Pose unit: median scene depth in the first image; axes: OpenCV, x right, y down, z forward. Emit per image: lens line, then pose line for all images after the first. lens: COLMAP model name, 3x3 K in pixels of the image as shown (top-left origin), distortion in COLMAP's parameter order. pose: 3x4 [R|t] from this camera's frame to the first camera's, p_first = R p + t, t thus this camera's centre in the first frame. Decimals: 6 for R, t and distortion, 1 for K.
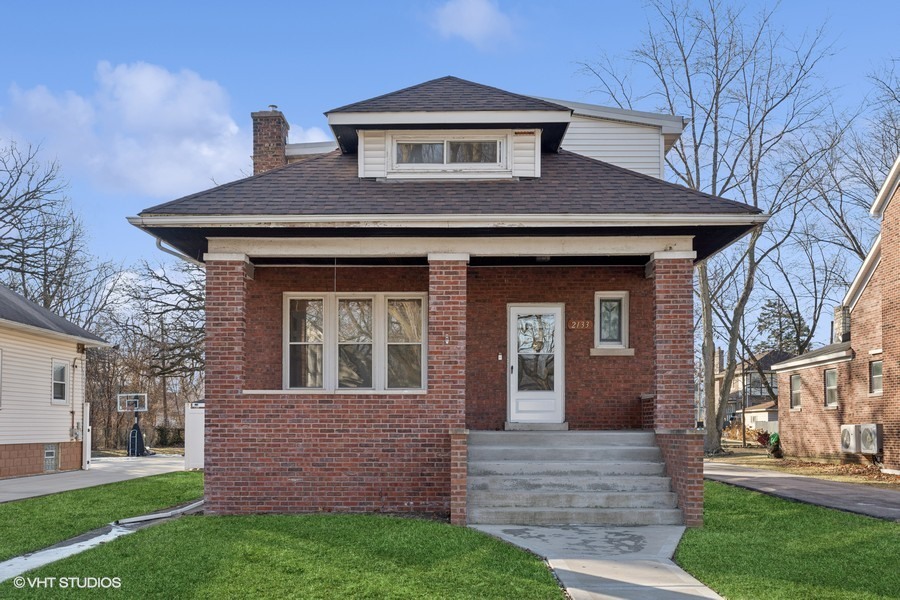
lens RADIAL K [[884.6, 0, 449.7], [0, 884.6, 291.6], [0, 0, 1]] dist [-0.013213, 0.000000]
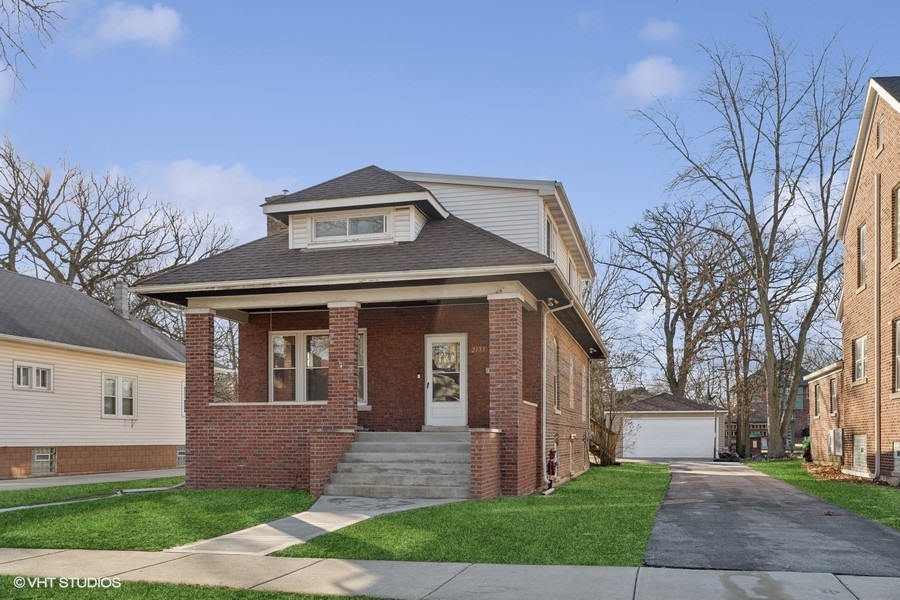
lens RADIAL K [[824.8, 0, 451.2], [0, 824.8, 309.2], [0, 0, 1]] dist [-0.002775, 0.000000]
pose [[0.967476, -0.039550, -0.249852, 0.477237], [0.038402, 0.999217, -0.009471, -0.013061], [0.250031, -0.000432, 0.968238, -0.197369]]
